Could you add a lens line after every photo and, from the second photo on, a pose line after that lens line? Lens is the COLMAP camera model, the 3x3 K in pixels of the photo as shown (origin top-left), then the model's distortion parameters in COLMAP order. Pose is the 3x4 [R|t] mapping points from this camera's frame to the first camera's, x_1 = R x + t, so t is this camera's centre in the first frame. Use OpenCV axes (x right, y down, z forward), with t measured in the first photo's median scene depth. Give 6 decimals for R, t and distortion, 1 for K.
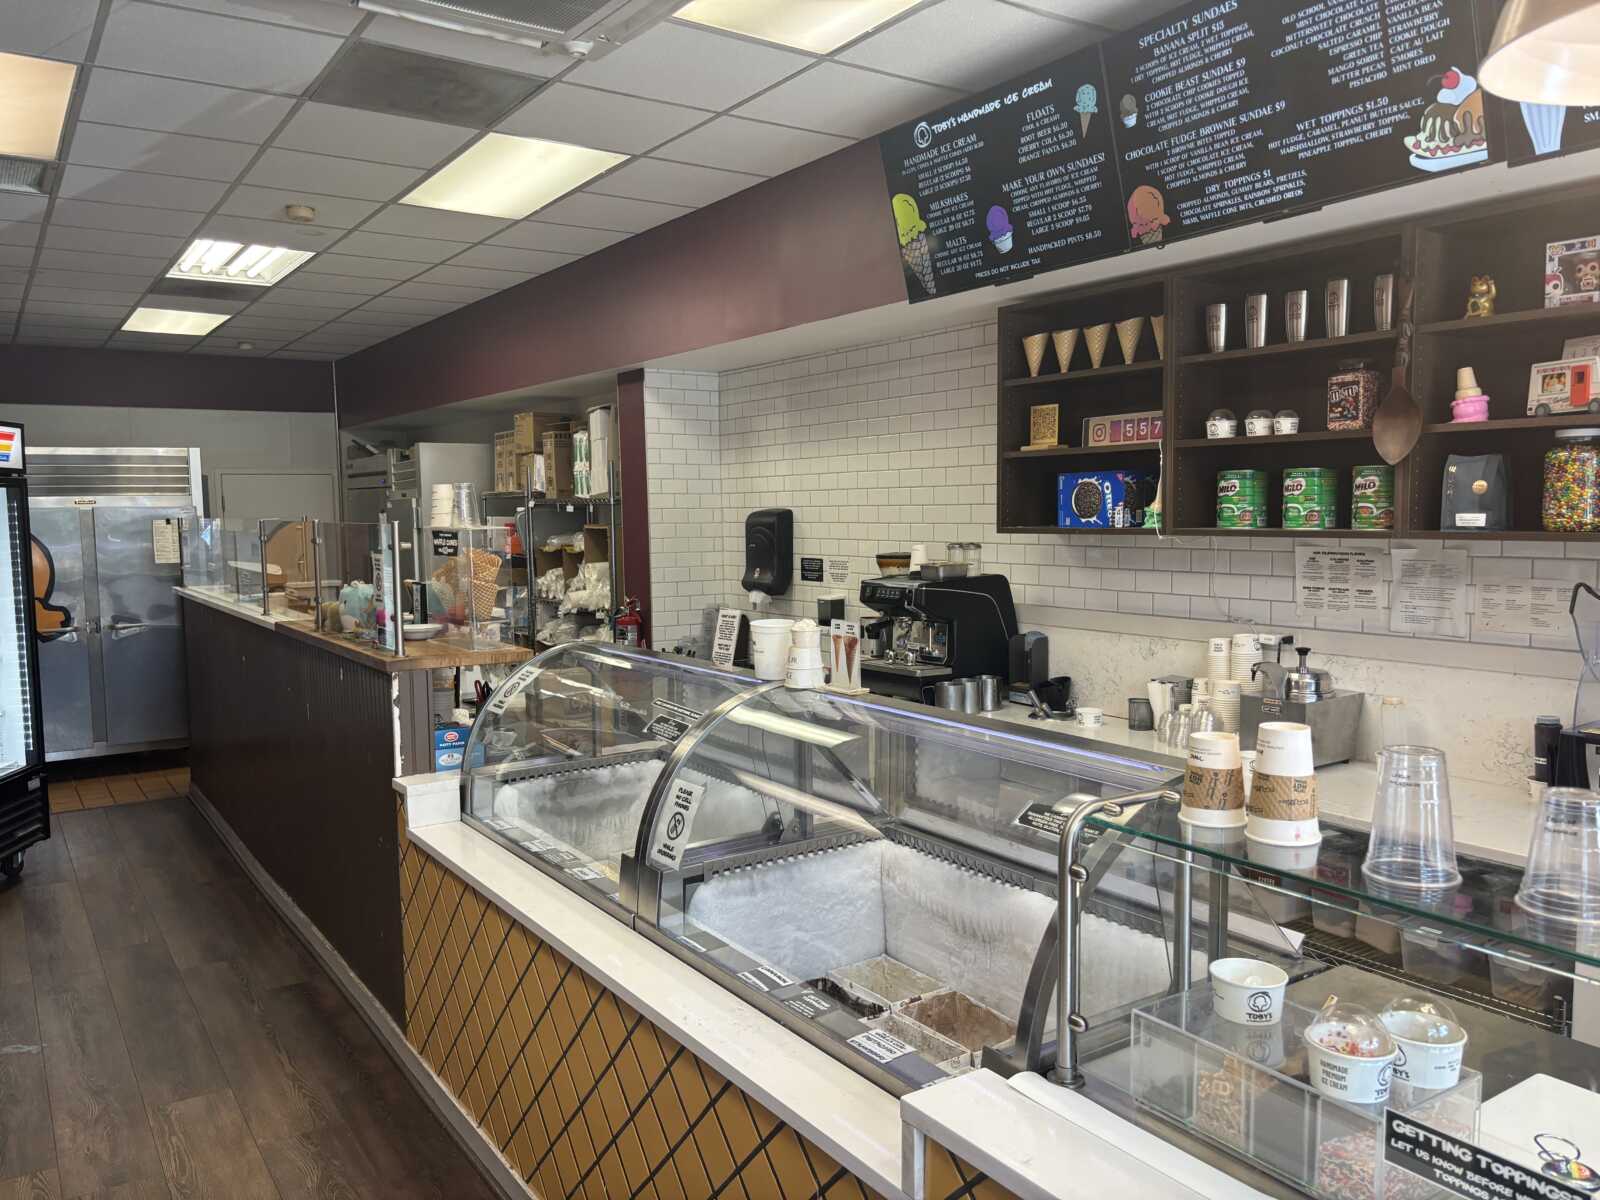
lens RADIAL K [[1212.4, 0, 799.6], [0, 1212.4, 602.0], [0, 0, 1]] dist [-0.002938, -0.004195]
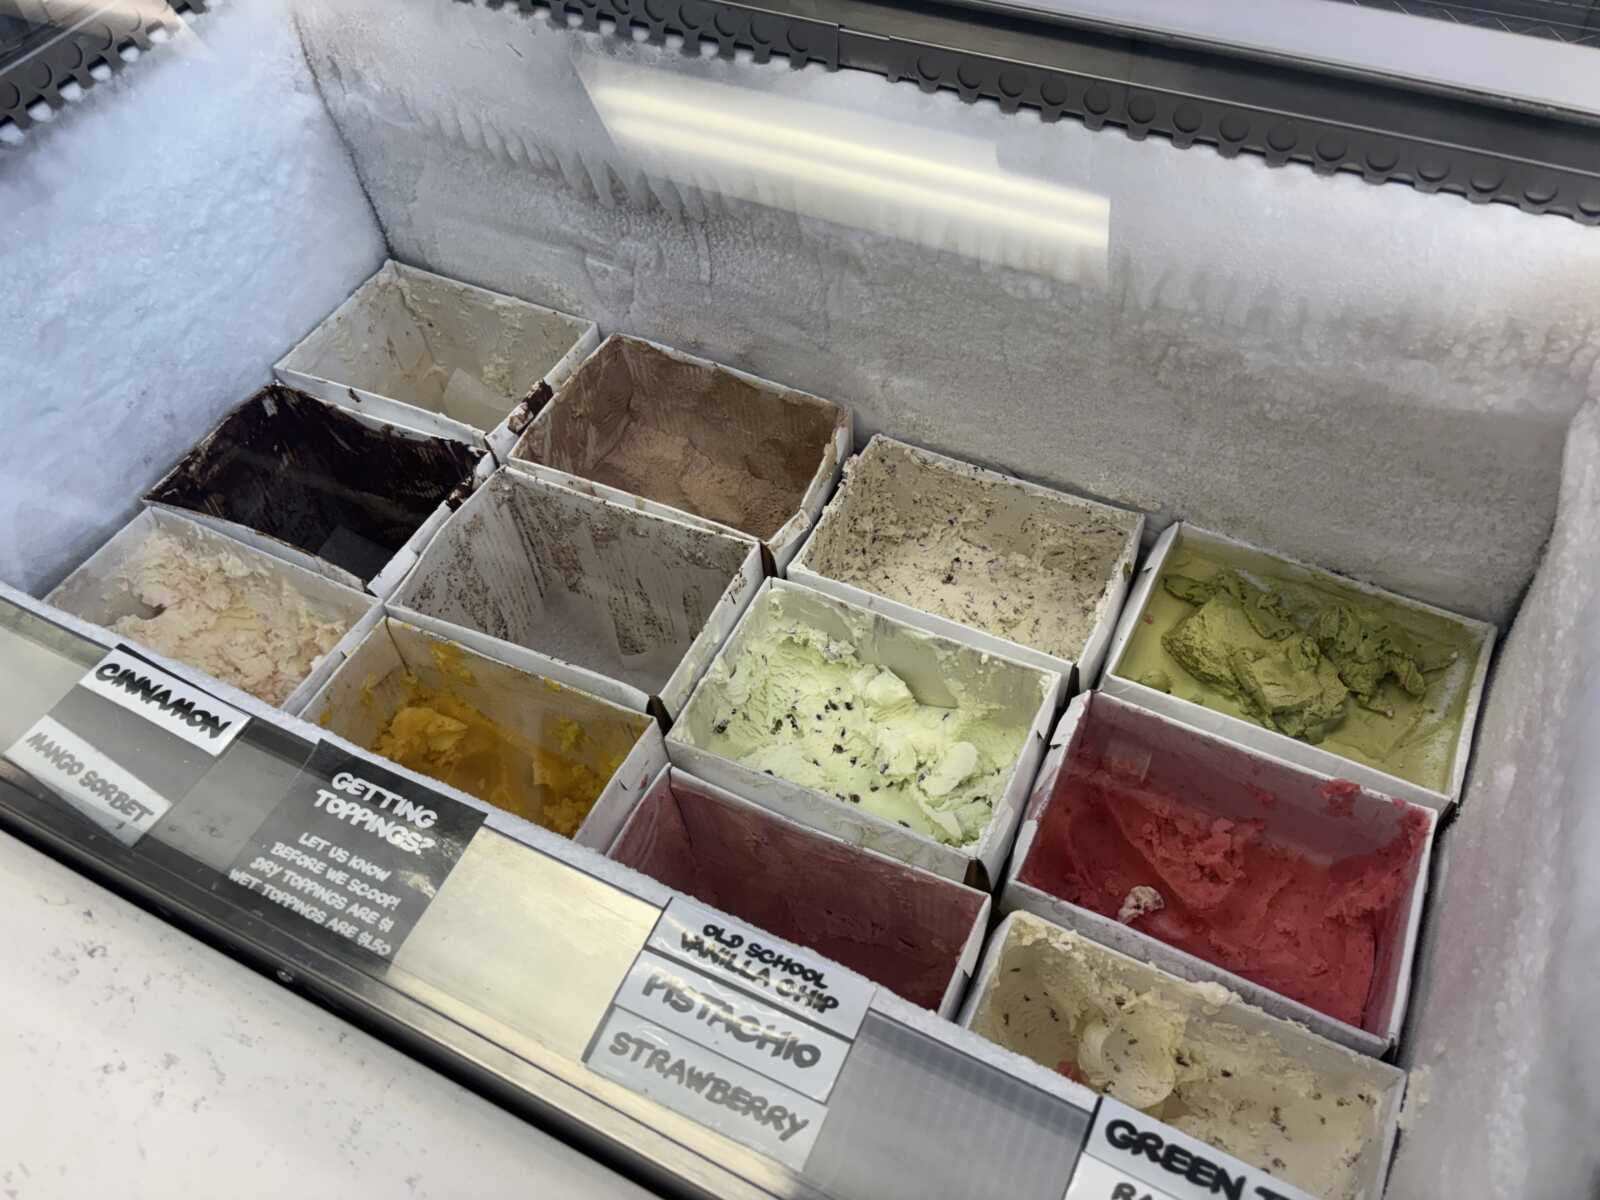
lens RADIAL K [[1212.4, 0, 801.5], [0, 1212.4, 598.4], [0, 0, 1]] dist [-0.002938, -0.004195]
pose [[0.868852, -0.404409, 0.285569, 0.030641], [0.071634, 0.673449, 0.735755, 0.086257], [-0.489862, -0.618806, 0.614096, 0.656788]]
